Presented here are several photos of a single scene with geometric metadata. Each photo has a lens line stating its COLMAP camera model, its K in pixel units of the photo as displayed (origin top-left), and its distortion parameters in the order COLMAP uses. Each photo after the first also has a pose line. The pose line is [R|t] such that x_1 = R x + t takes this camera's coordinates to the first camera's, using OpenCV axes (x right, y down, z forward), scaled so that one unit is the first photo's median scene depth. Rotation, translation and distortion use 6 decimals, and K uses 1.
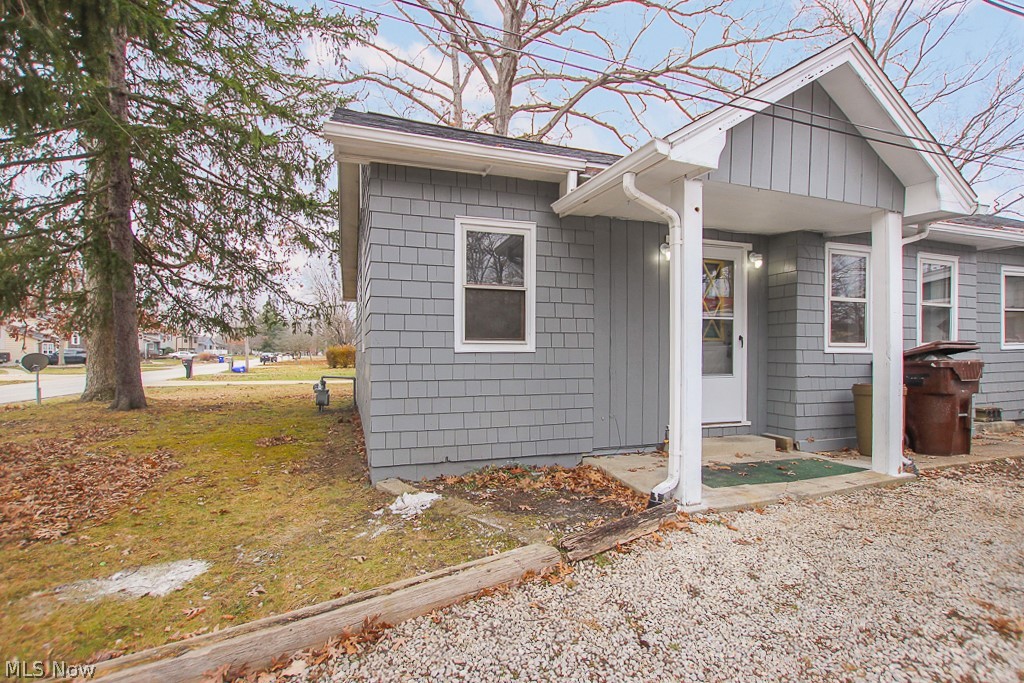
lens RADIAL K [[482.2, 0, 521.9], [0, 482.2, 344.9], [0, 0, 1]] dist [0.000628, 0.000081]
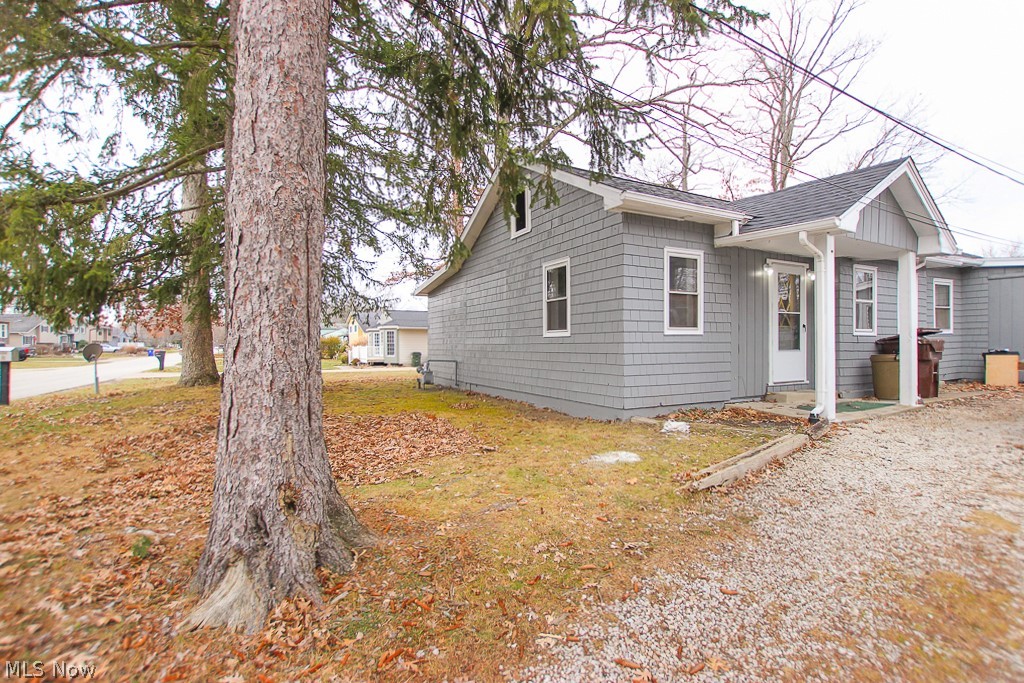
lens RADIAL K [[482.2, 0, 501.1], [0, 482.2, 337.0], [0, 0, 1]] dist [0.000628, 0.000081]
pose [[0.988549, -0.004632, 0.150830, -0.840925], [0.004501, 0.999989, 0.001208, 0.016864], [-0.150834, -0.000515, 0.988559, -0.422579]]
